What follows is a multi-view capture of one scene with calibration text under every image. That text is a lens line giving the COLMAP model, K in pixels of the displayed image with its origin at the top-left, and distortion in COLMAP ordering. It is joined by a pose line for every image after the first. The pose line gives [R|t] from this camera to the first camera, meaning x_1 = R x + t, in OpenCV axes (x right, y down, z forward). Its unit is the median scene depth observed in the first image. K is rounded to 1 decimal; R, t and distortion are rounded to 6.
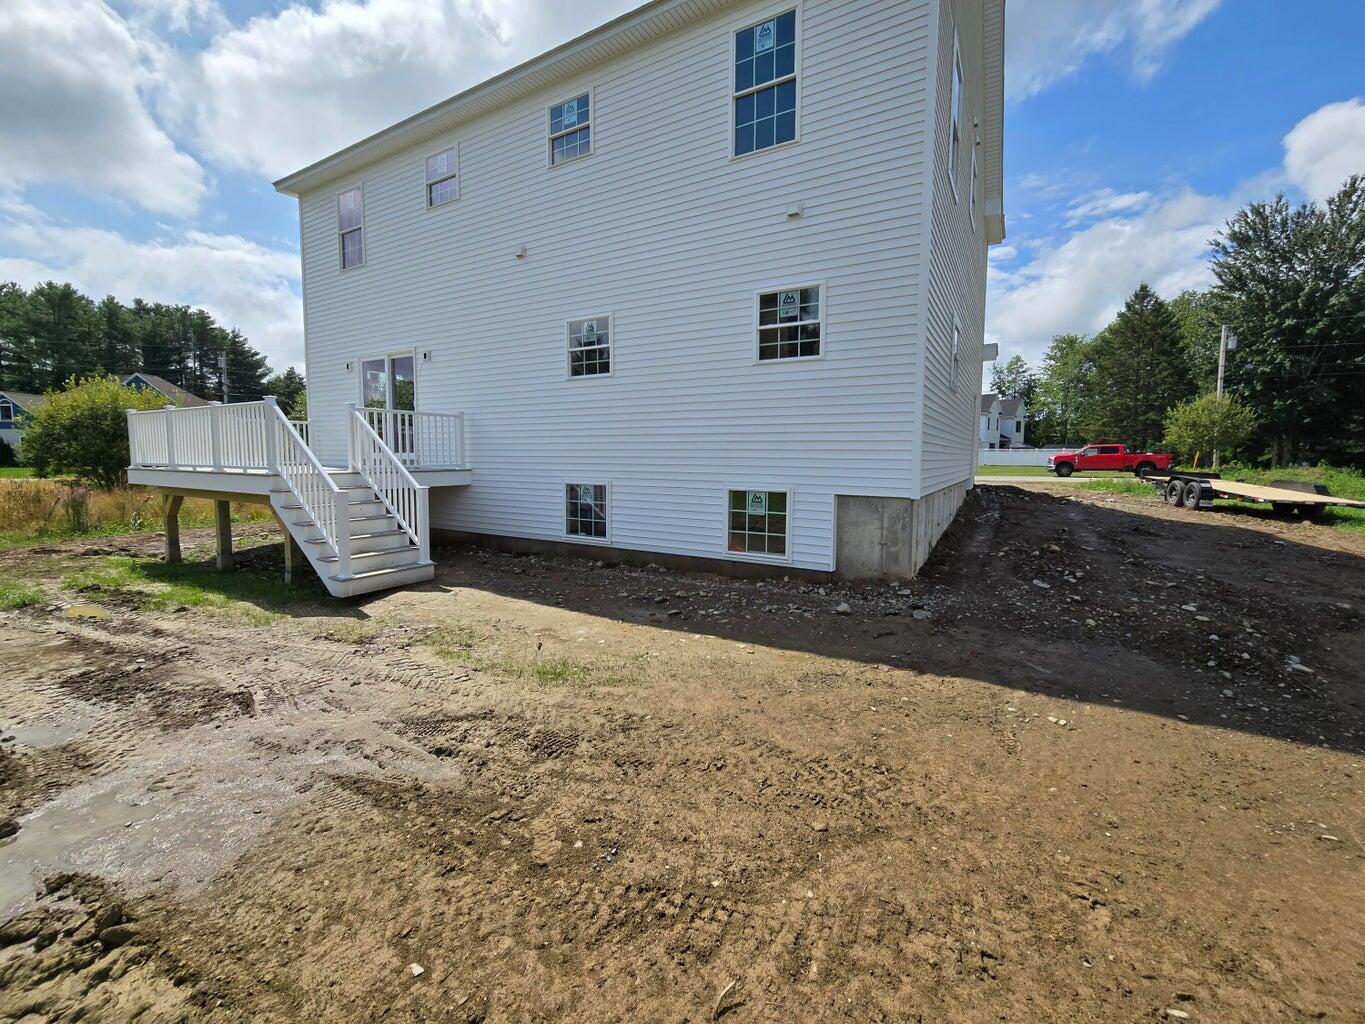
lens RADIAL K [[564.5, 0, 699.3], [0, 564.5, 508.5], [0, 0, 1]] dist [-0.015392, 0.005213]
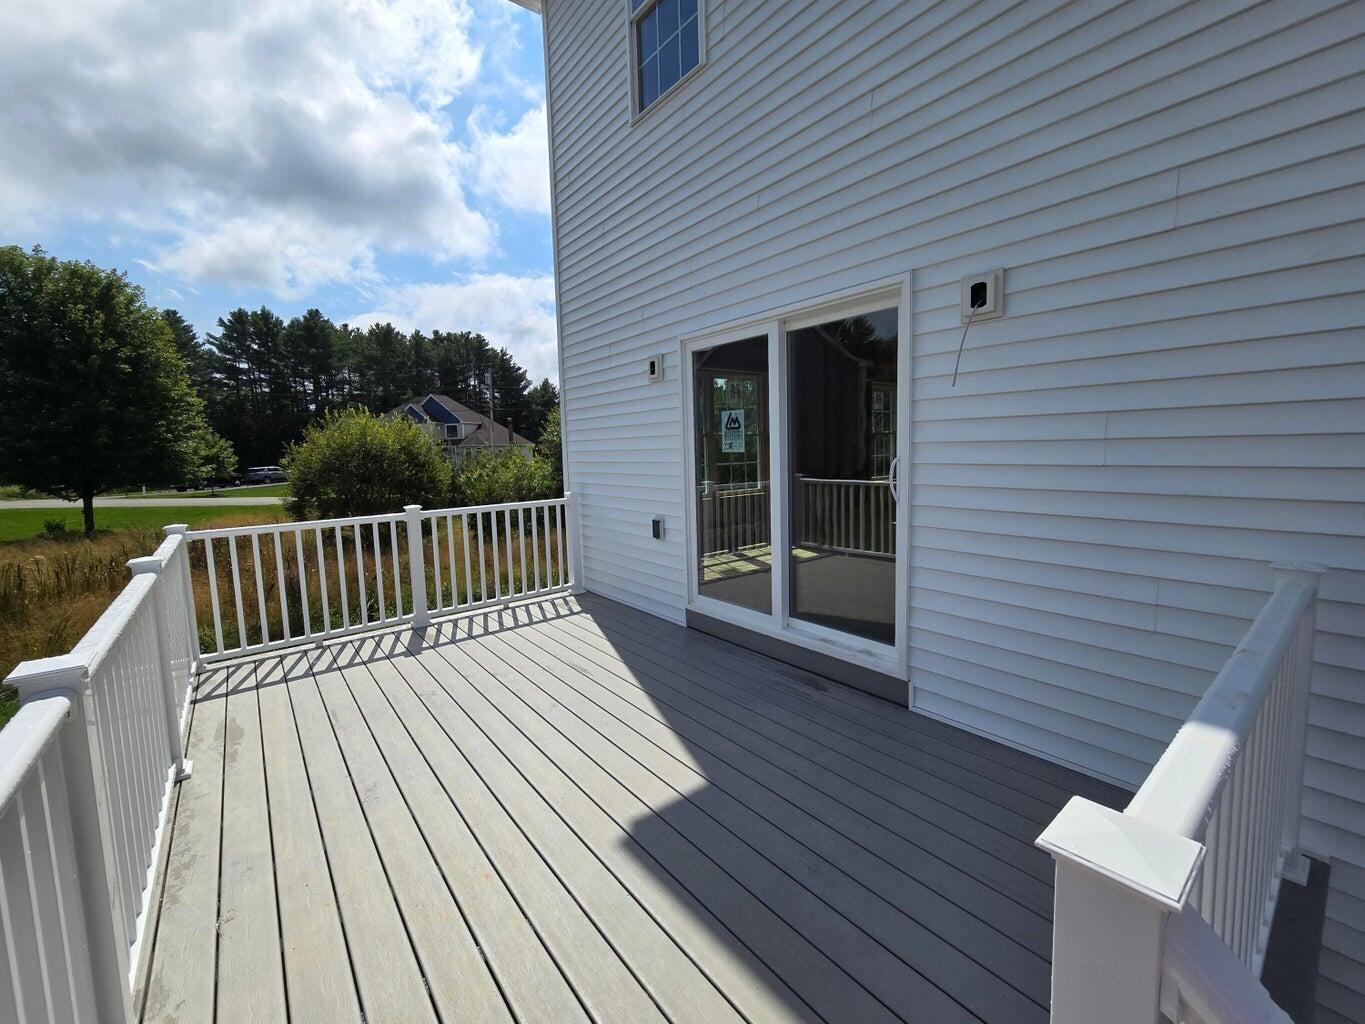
lens RADIAL K [[581.8, 0, 678.9], [0, 581.8, 497.9], [0, 0, 1]] dist [-0.033069, 0.000065]
pose [[0.920065, 0.005478, -0.391727, -0.141874], [-0.008023, 0.999956, -0.004859, -0.051162], [0.391683, 0.007613, 0.920069, 0.202840]]
